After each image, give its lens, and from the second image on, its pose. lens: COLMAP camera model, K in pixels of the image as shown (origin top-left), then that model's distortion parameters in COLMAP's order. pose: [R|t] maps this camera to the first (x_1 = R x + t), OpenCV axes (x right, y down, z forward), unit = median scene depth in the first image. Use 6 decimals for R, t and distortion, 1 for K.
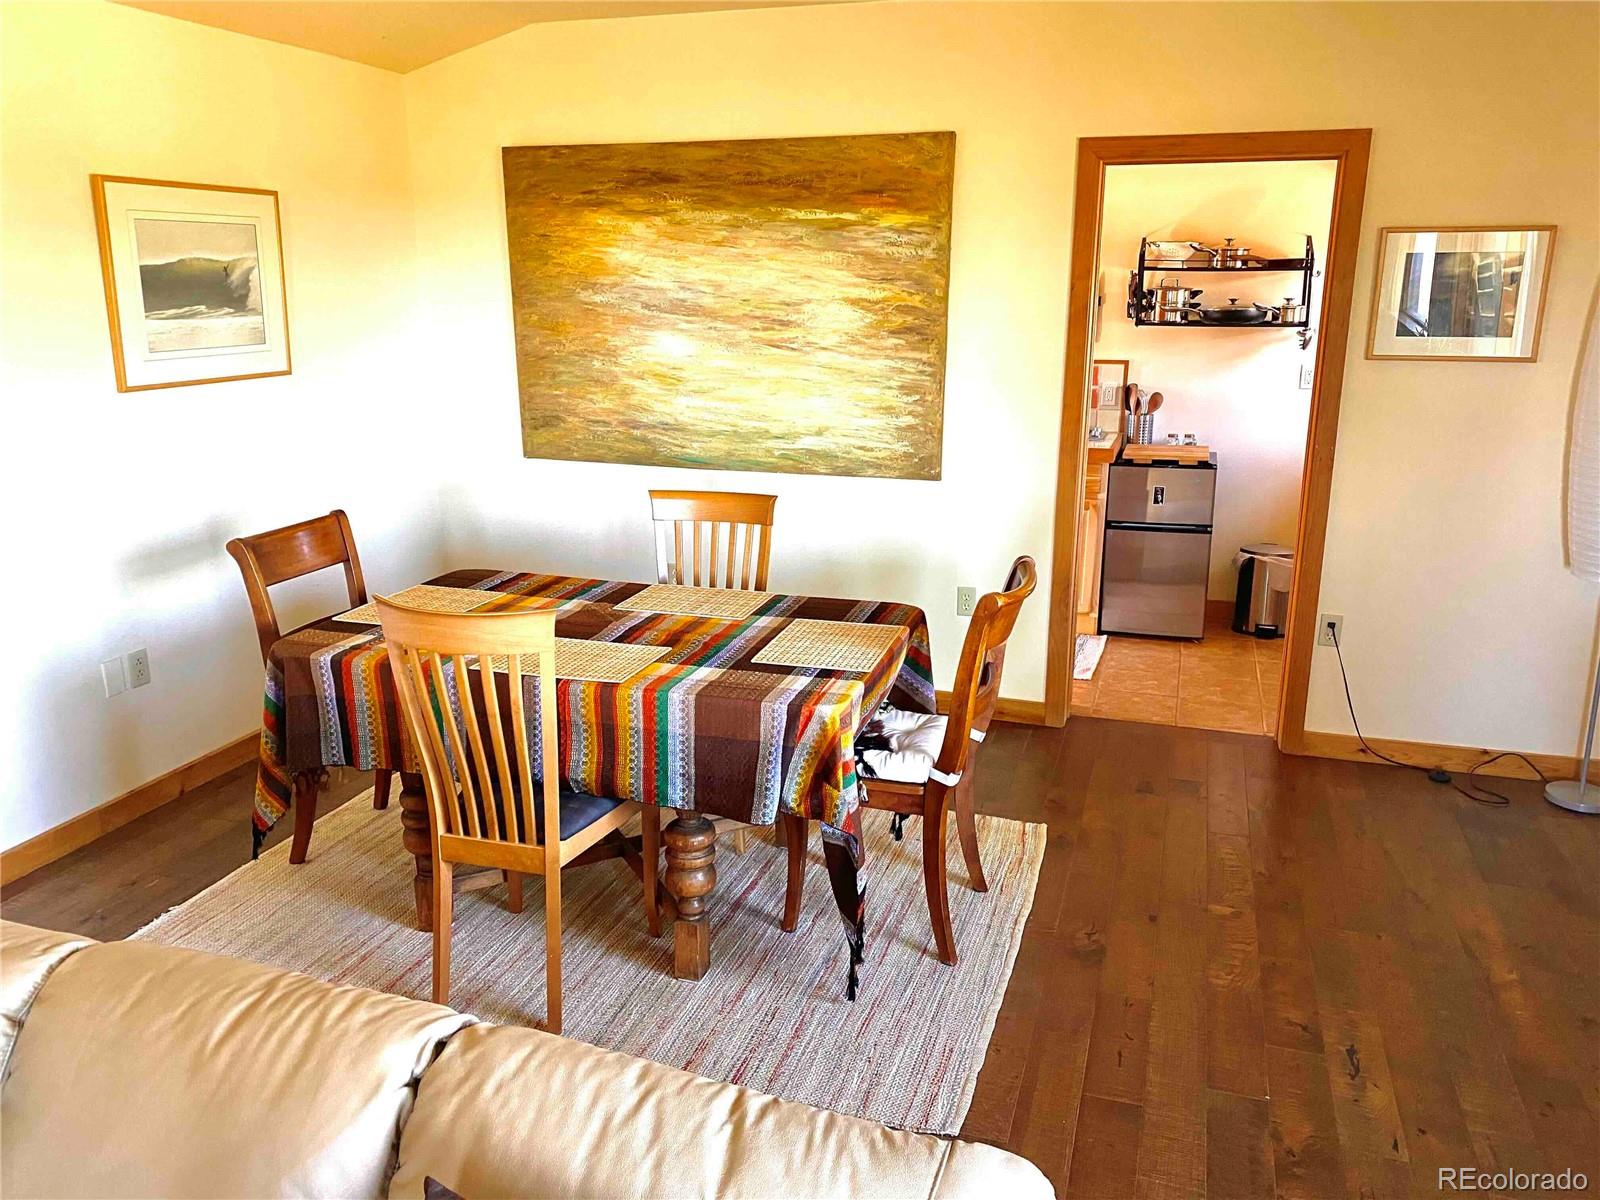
lens RADIAL K [[1254.1, 0, 802.5], [0, 1254.1, 593.0], [0, 0, 1]] dist [-0.003227, -0.002236]
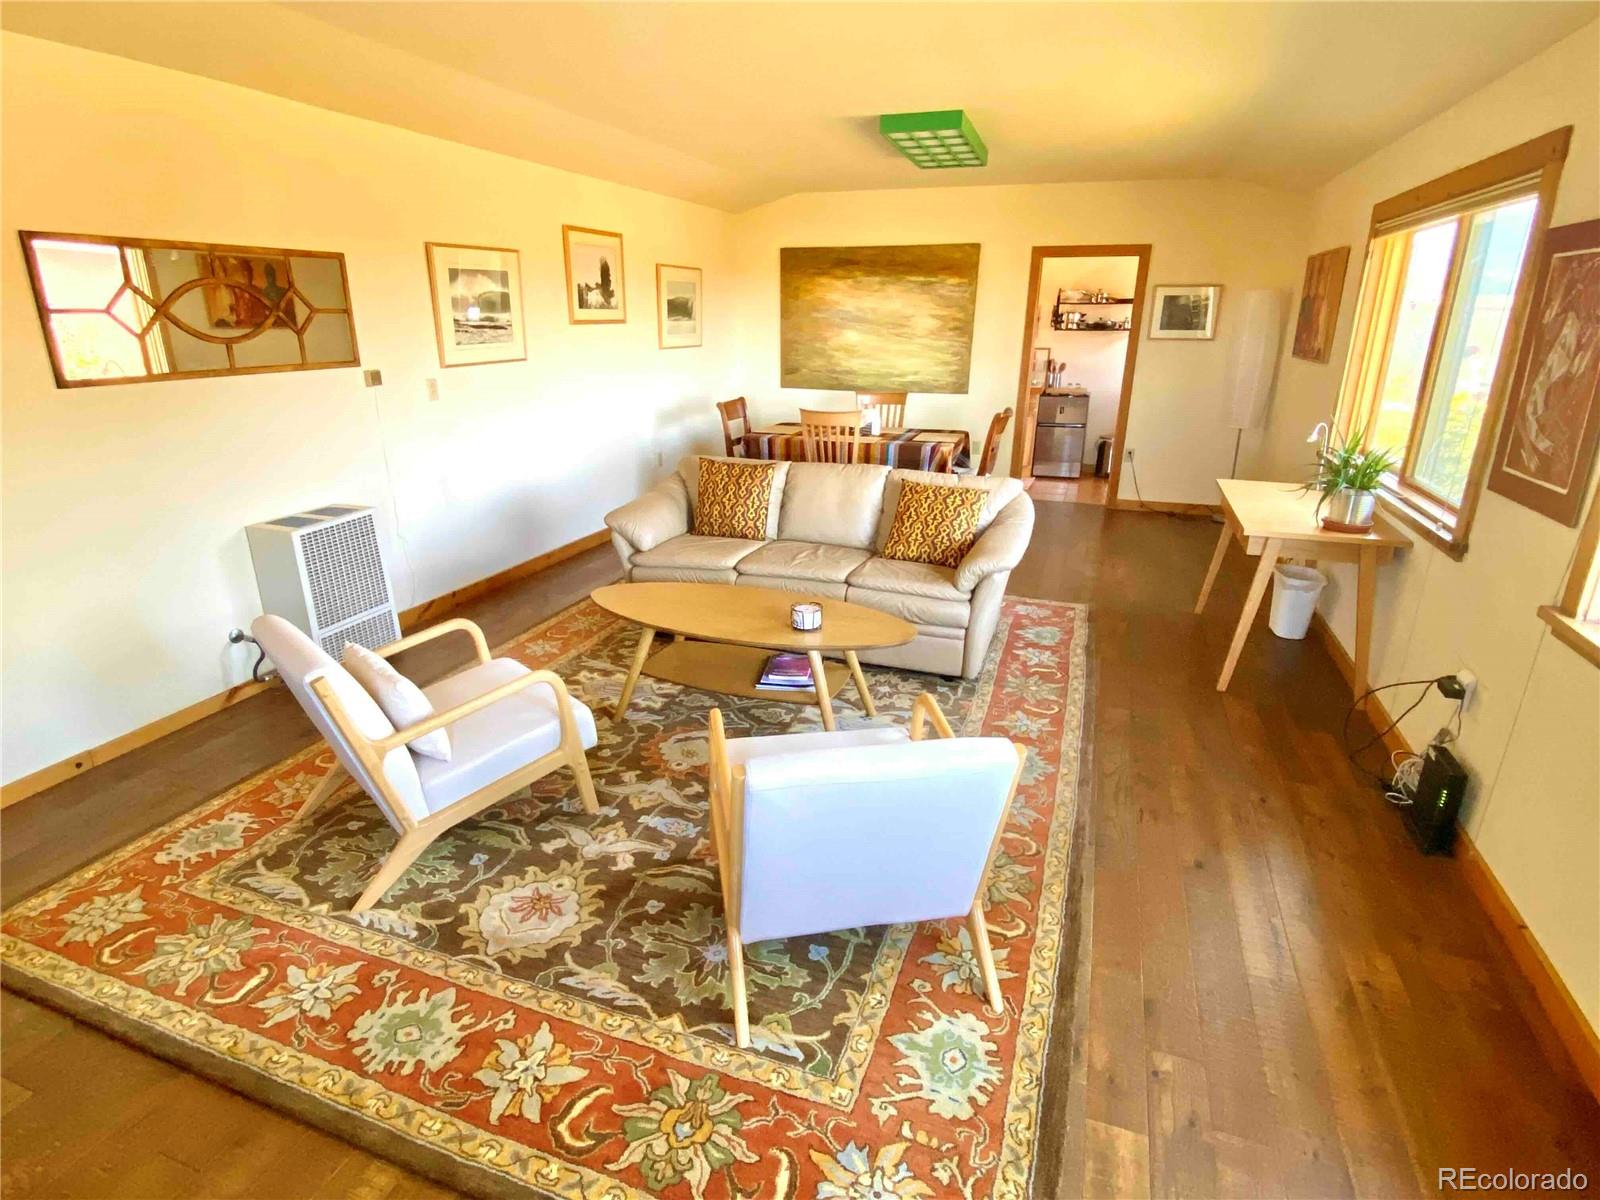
lens RADIAL K [[834.7, 0, 793.6], [0, 834.7, 601.8], [0, 0, 1]] dist [-0.000588, -0.001089]
pose [[0.999103, 0.015670, -0.039333, -0.149548], [-0.012264, 0.996271, 0.085401, 0.170292], [0.040525, -0.084842, 0.995570, -0.614490]]
